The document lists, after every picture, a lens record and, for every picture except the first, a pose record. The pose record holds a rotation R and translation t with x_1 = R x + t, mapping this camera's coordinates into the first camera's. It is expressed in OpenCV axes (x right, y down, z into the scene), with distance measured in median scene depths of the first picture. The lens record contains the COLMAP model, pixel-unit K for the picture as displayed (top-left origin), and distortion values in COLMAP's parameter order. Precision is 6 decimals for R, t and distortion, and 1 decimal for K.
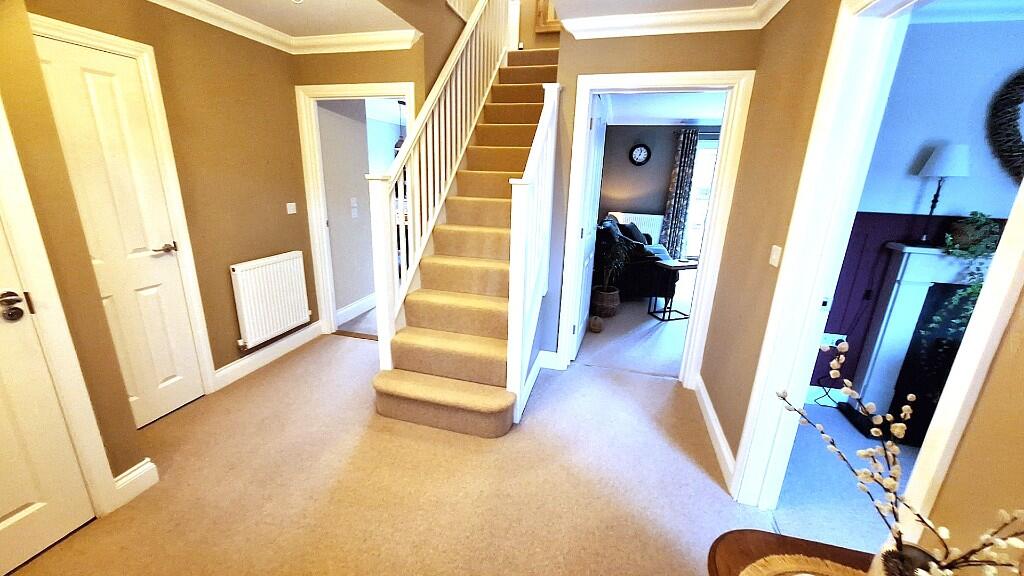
lens RADIAL K [[402.2, 0, 506.4], [0, 402.2, 289.4], [0, 0, 1]] dist [-0.003079, 0.001064]
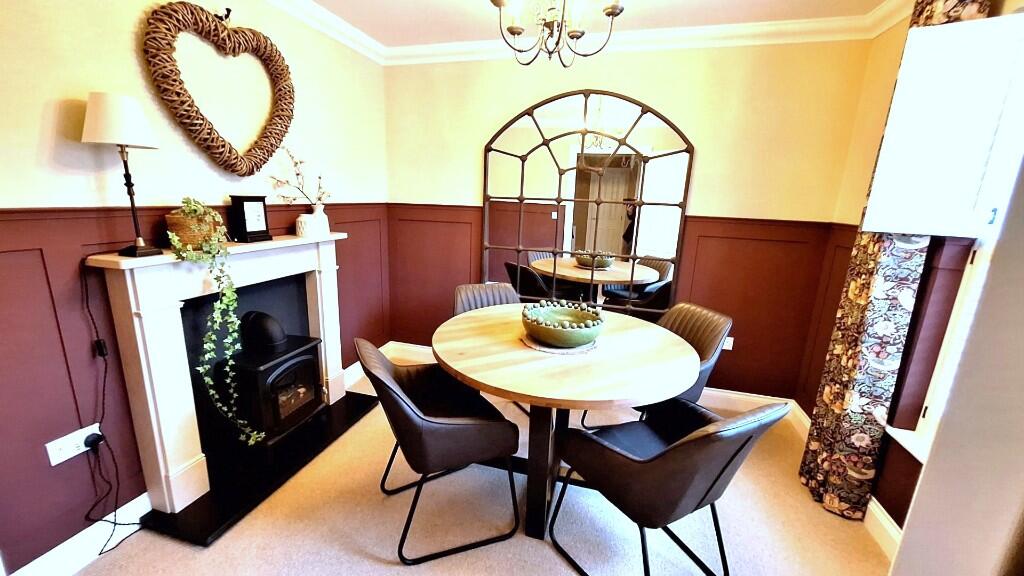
lens RADIAL K [[402.2, 0, 508.6], [0, 402.2, 288.9], [0, 0, 1]] dist [-0.003079, 0.001064]
pose [[-0.004529, -0.262385, 0.964953, 0.383477], [0.241104, 0.936208, 0.255700, -0.078109], [-0.970489, 0.233812, 0.059022, 0.393417]]
